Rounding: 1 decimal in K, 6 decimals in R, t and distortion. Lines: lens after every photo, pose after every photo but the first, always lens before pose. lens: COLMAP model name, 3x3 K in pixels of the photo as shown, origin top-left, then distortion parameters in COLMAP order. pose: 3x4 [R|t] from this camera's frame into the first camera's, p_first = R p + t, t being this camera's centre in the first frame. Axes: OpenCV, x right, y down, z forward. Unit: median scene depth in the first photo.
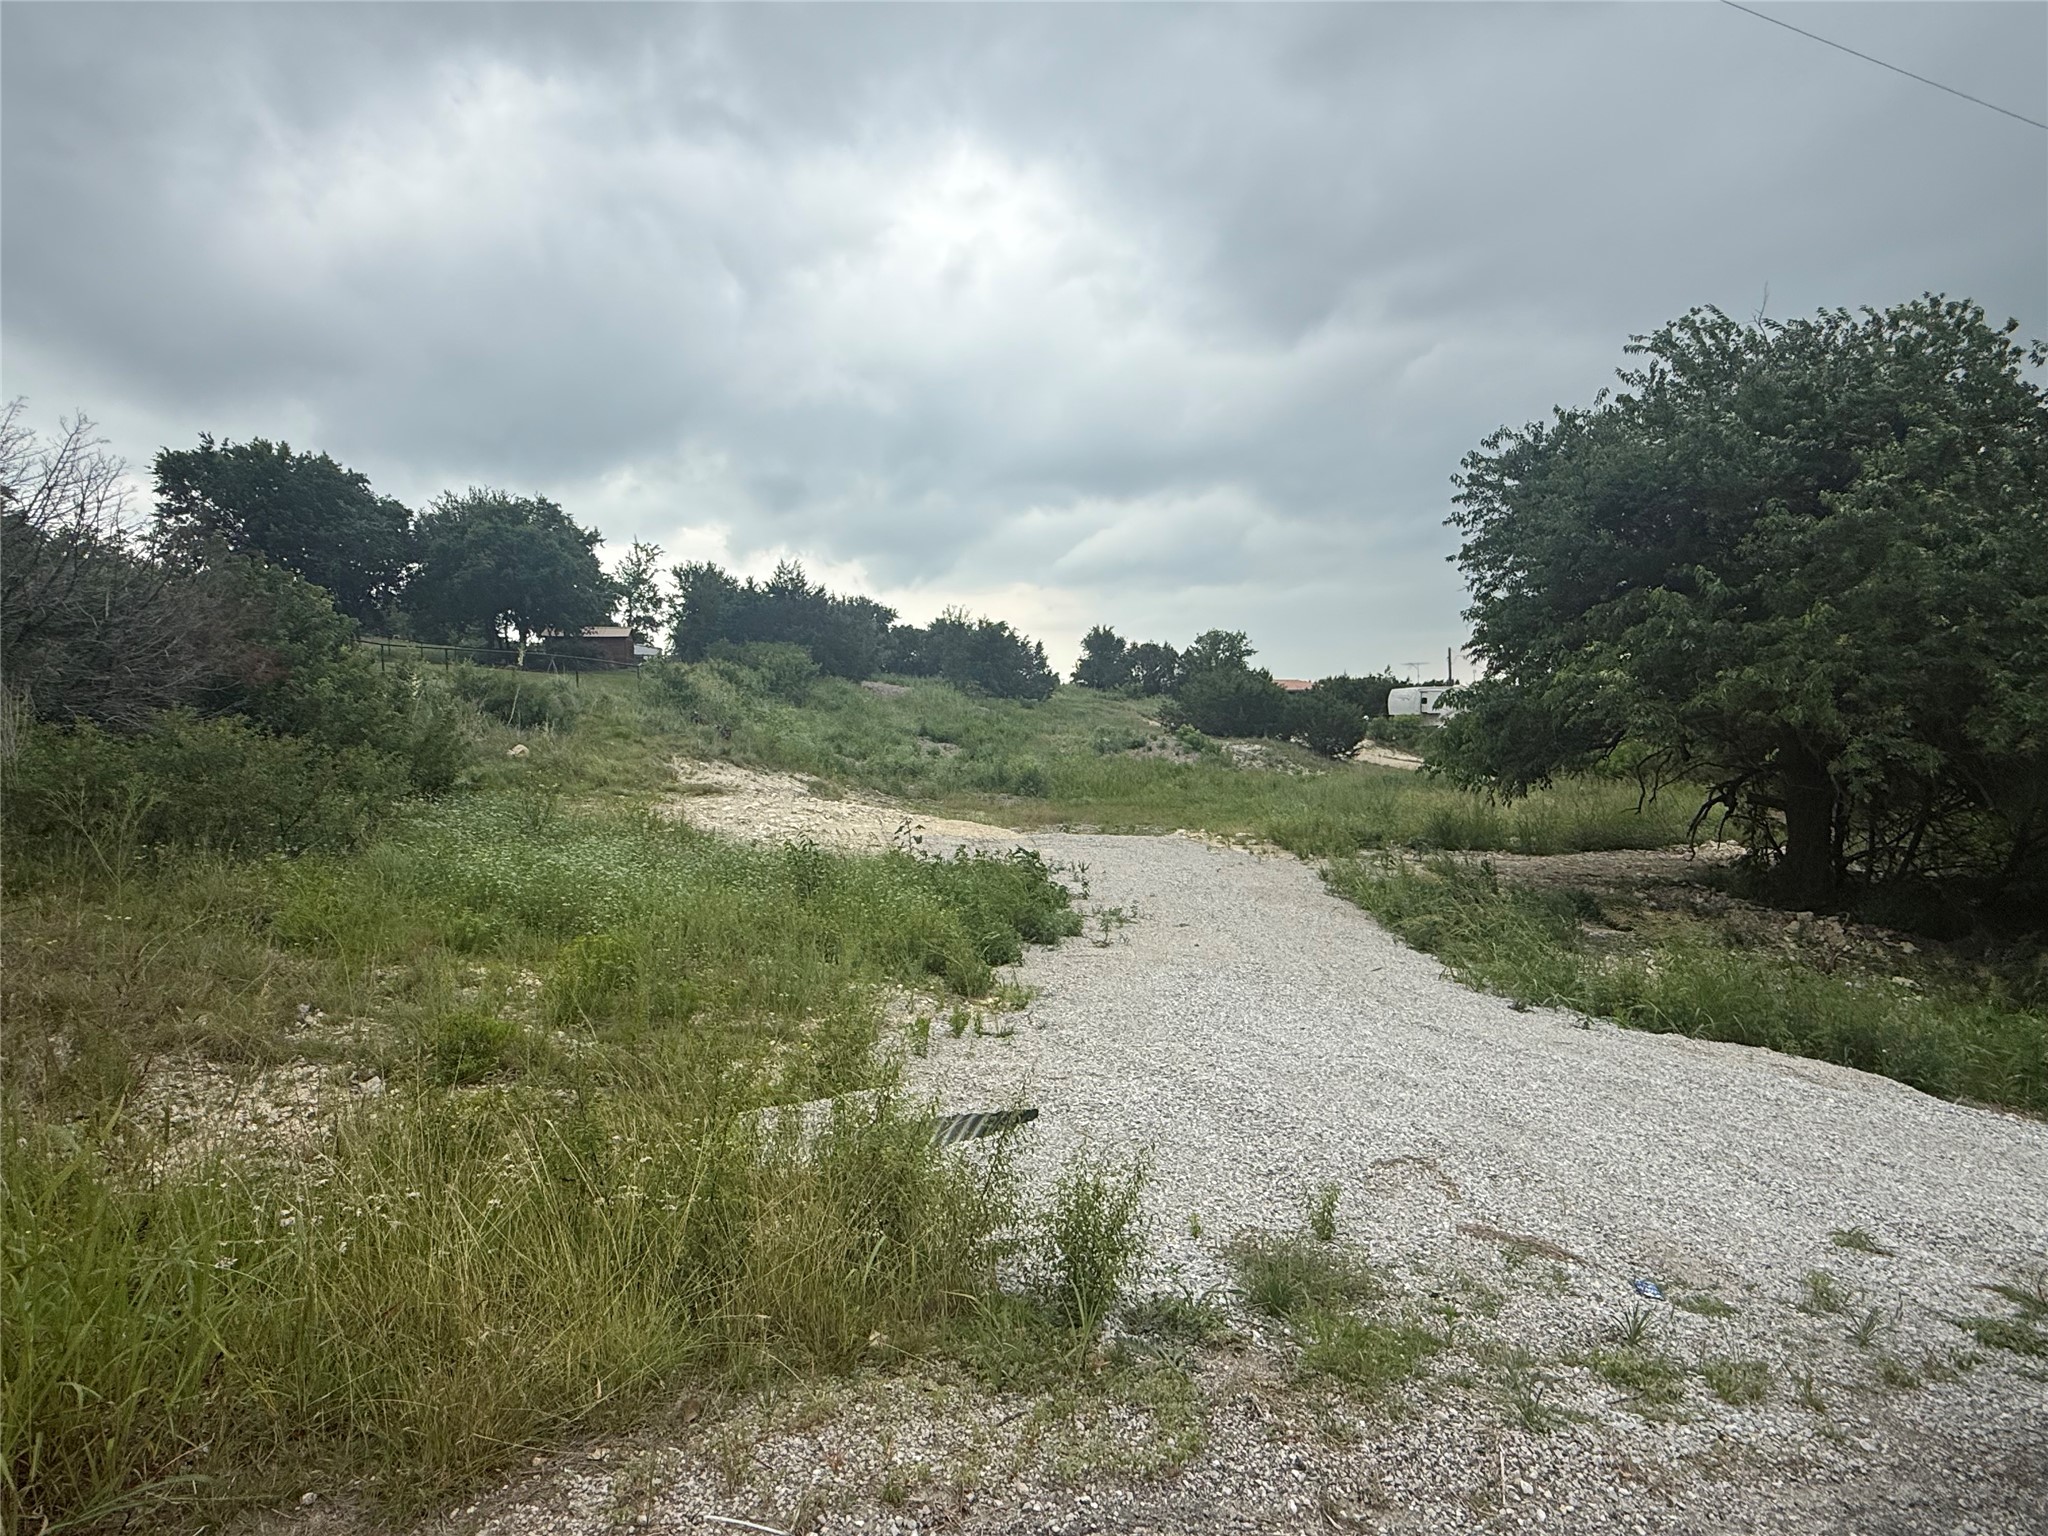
lens RADIAL K [[1084.0, 0, 1029.7], [0, 1084.0, 783.7], [0, 0, 1]] dist [0.002730, 0.002304]
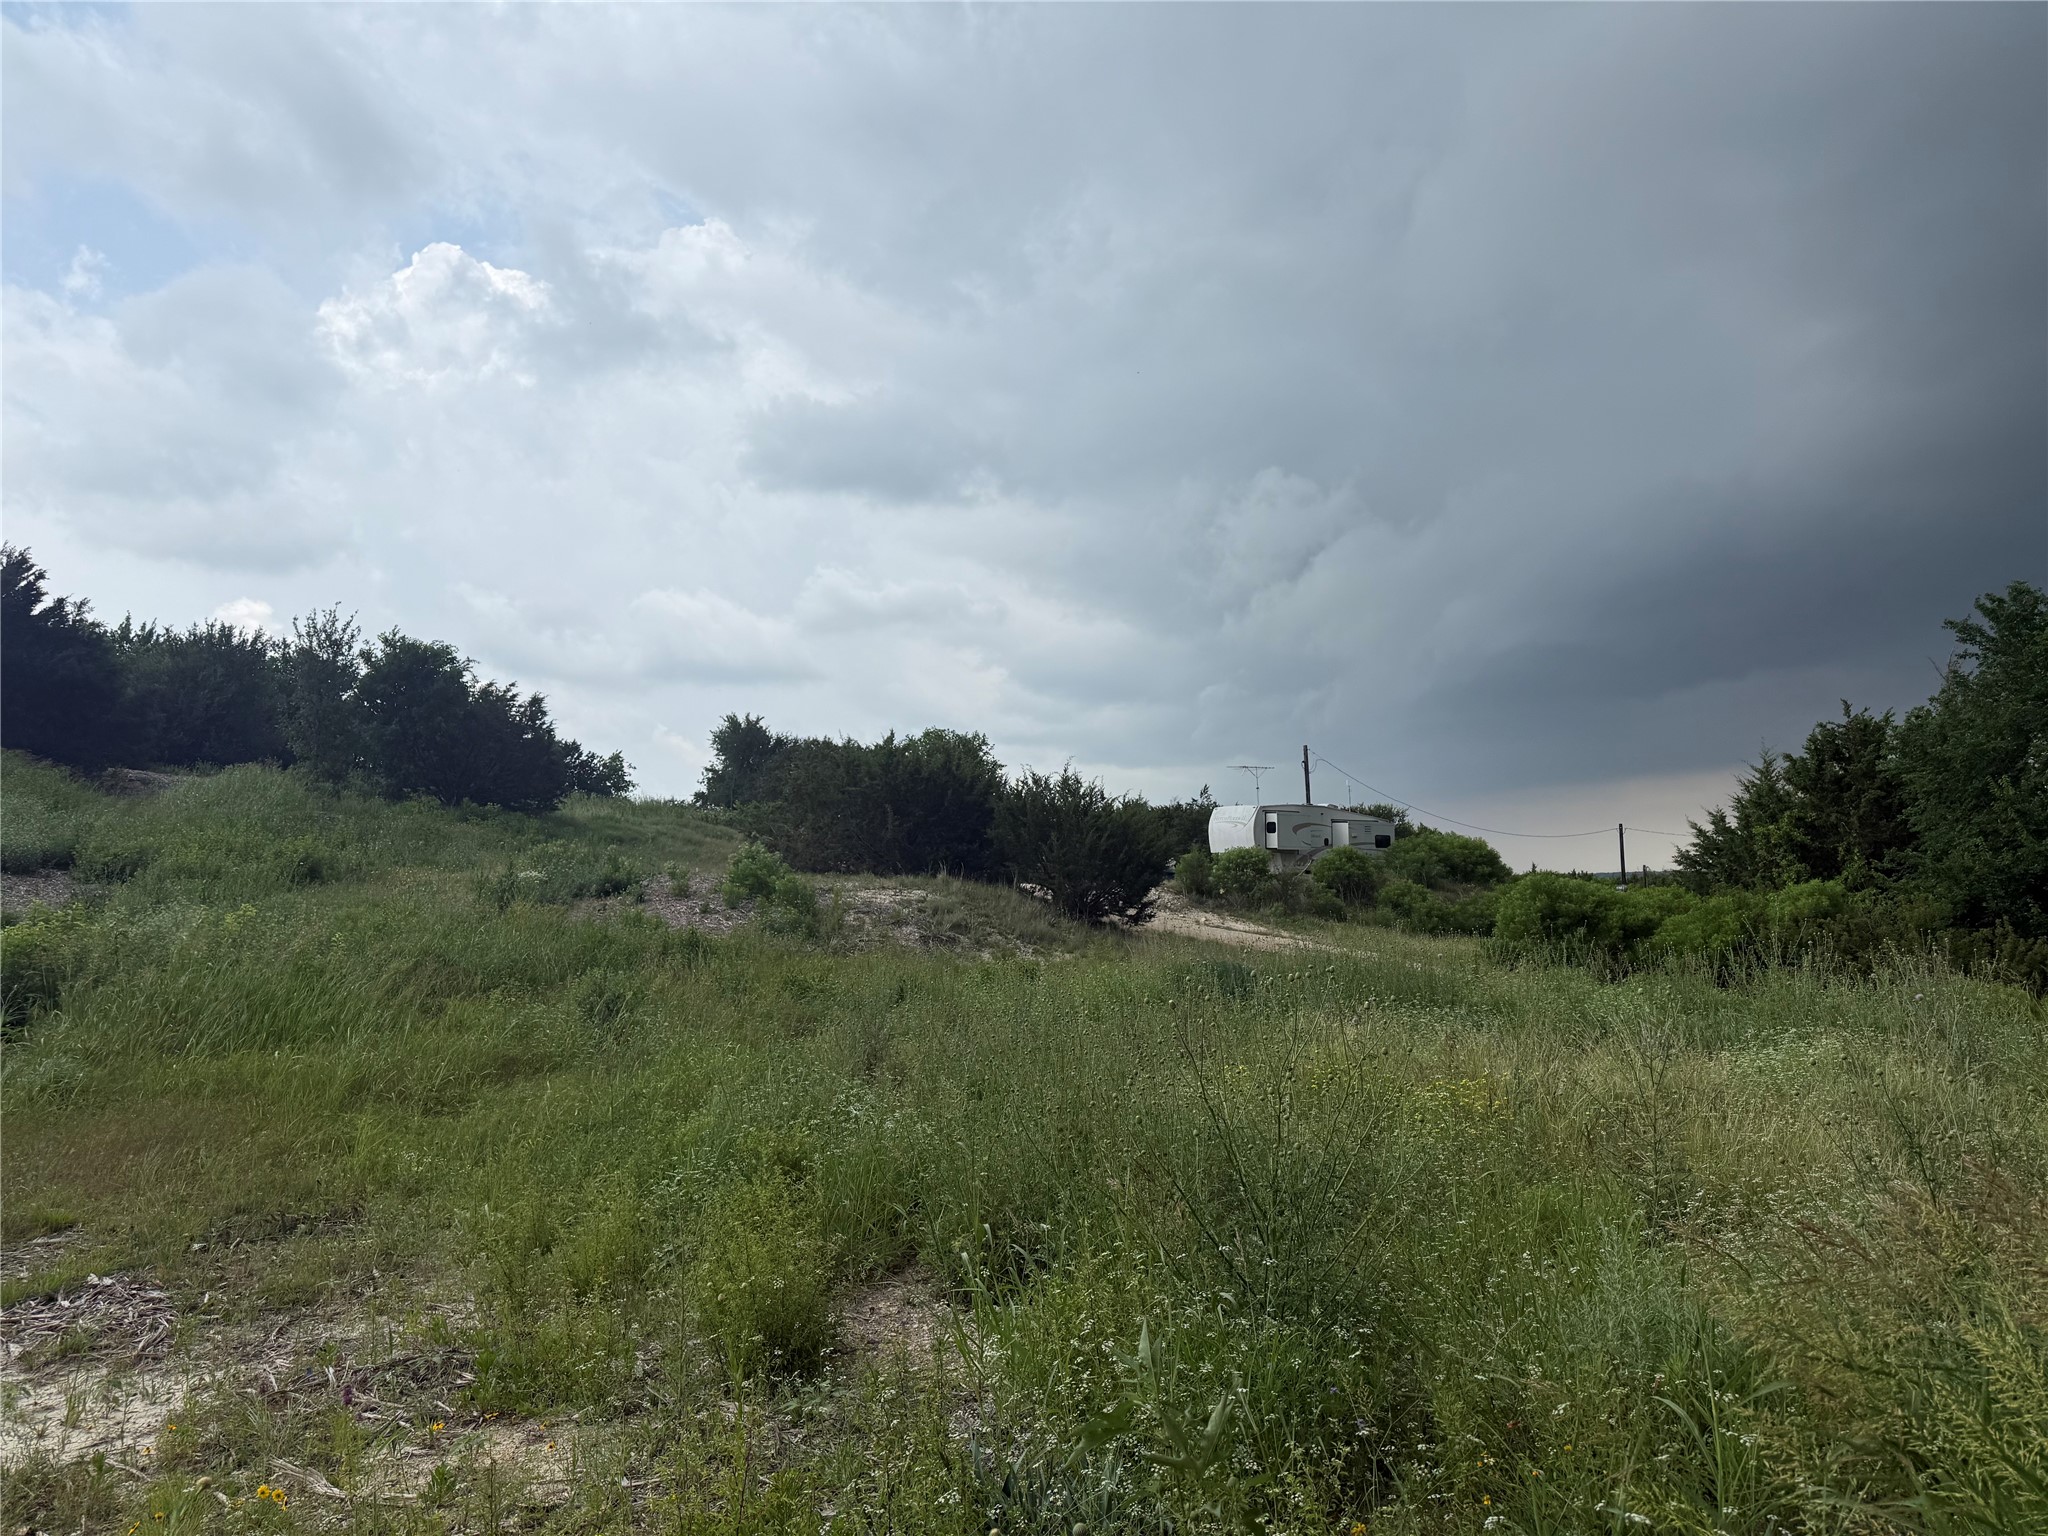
lens RADIAL K [[1430.7, 0, 1021.8], [0, 1430.7, 766.7], [0, 0, 1]] dist [-0.003452, -0.000688]
pose [[0.981166, 0.021132, 0.192006, 0.296213], [0.006947, 0.989495, -0.144402, -0.006143], [-0.193041, 0.143016, 0.970712, 0.939348]]
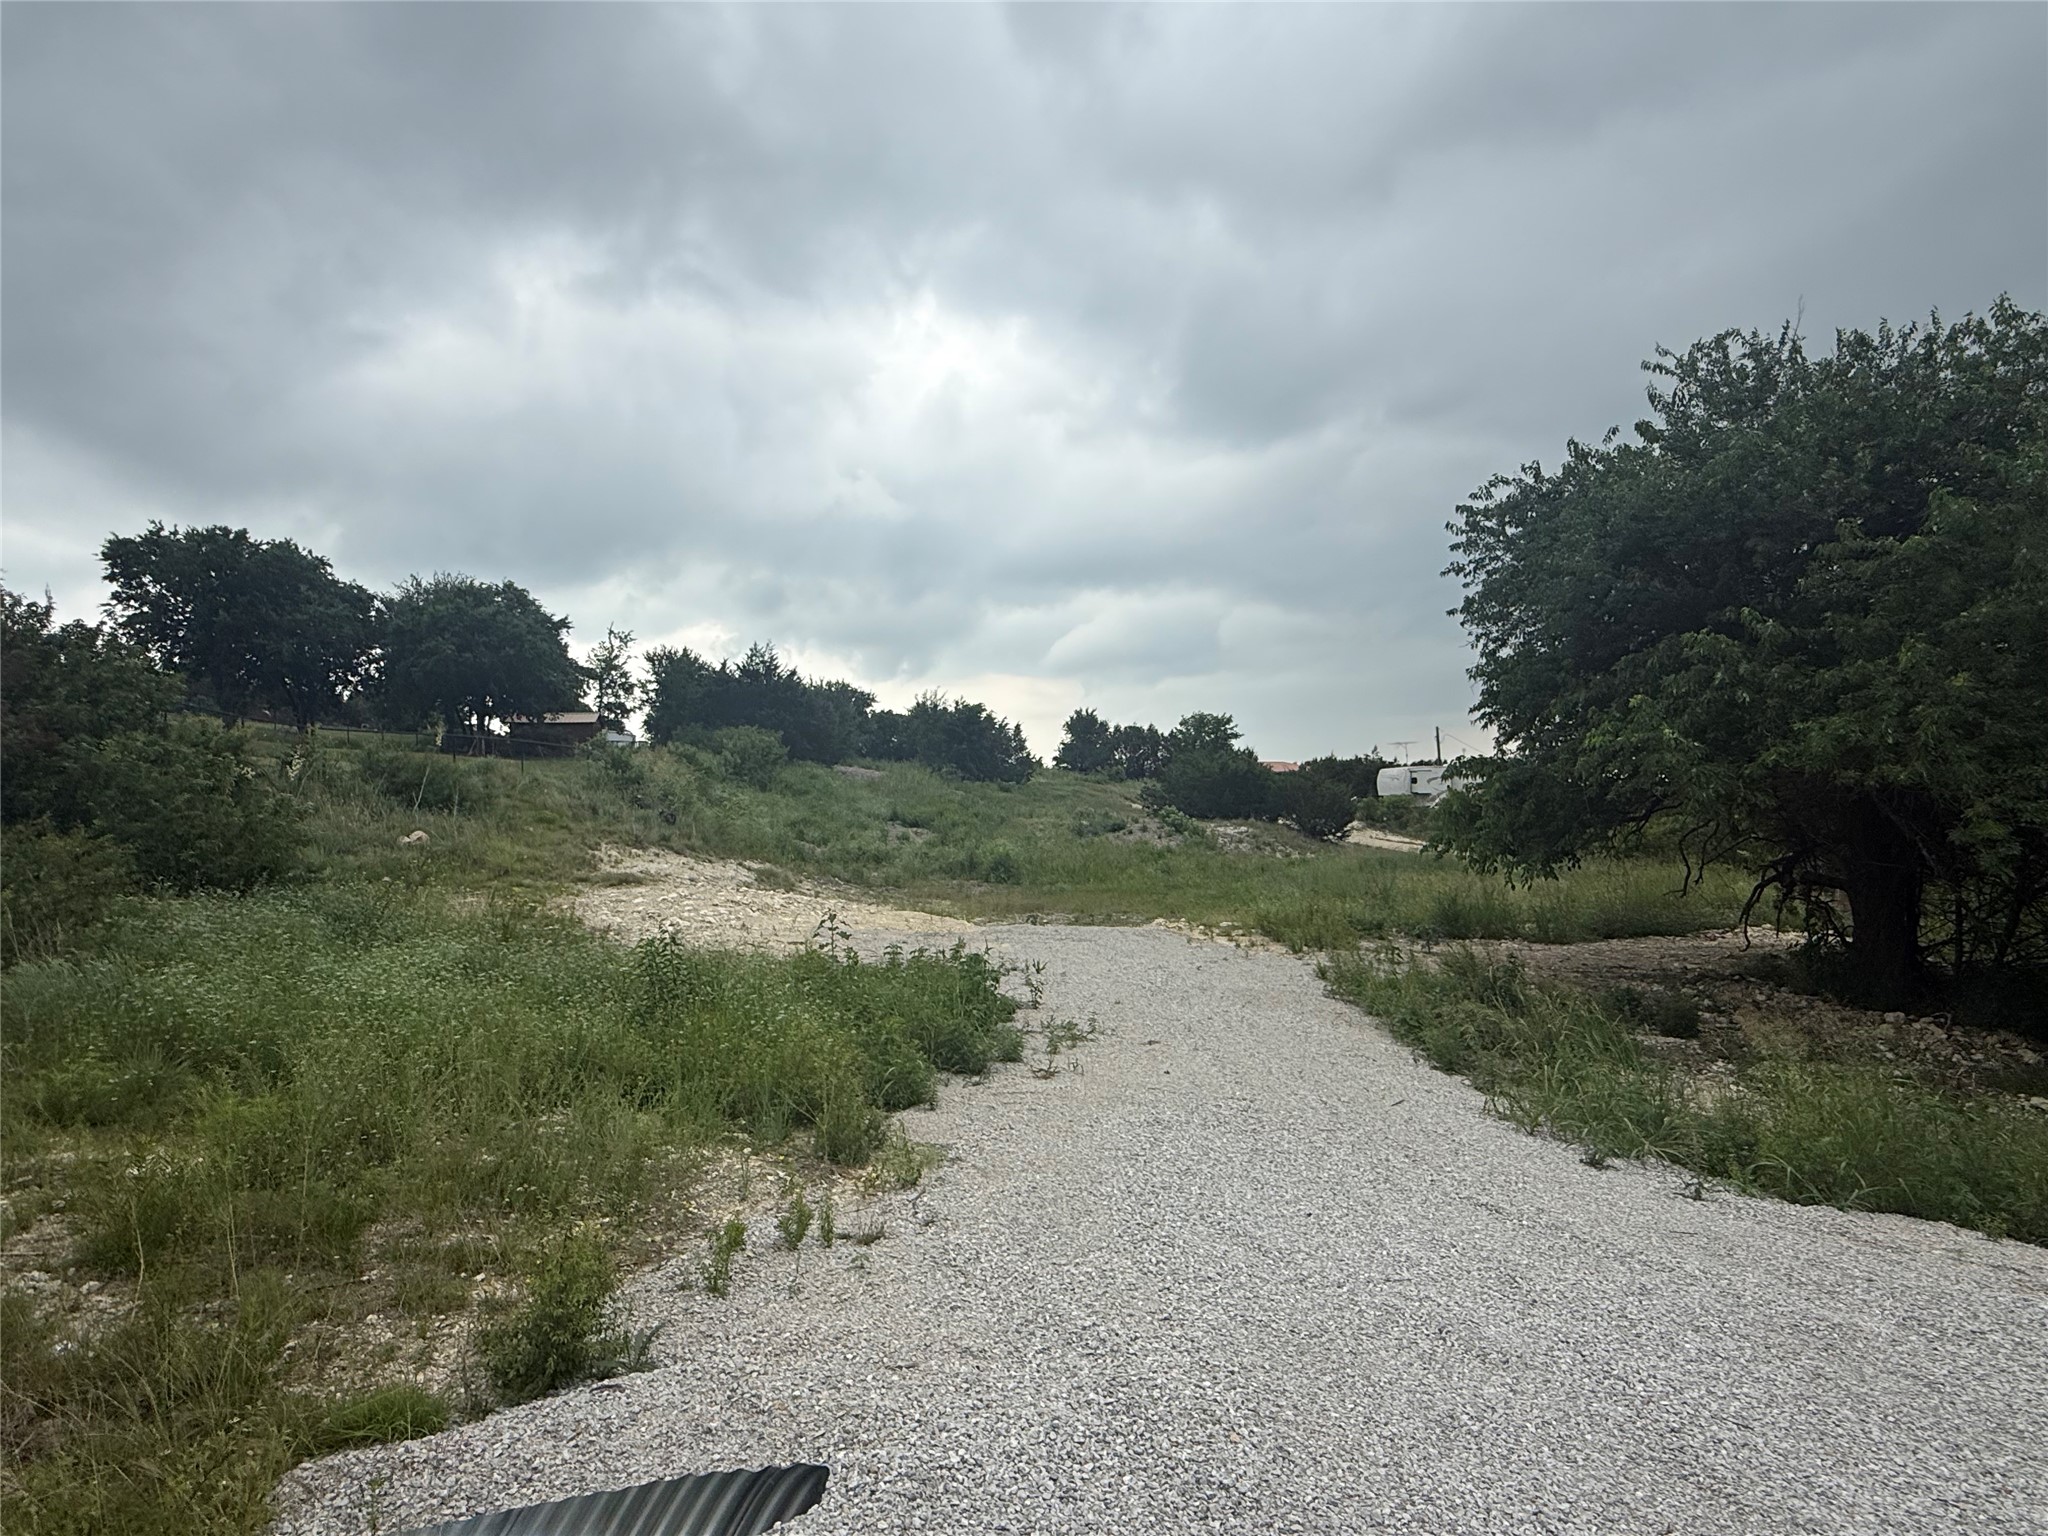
lens RADIAL K [[1084.0, 0, 1021.2], [0, 1084.0, 781.4], [0, 0, 1]] dist [0.002730, 0.002304]
pose [[0.999949, -0.009371, 0.003758, 0.023233], [0.009647, 0.996599, -0.081834, 0.001171], [-0.002979, 0.081866, 0.996639, 0.098087]]
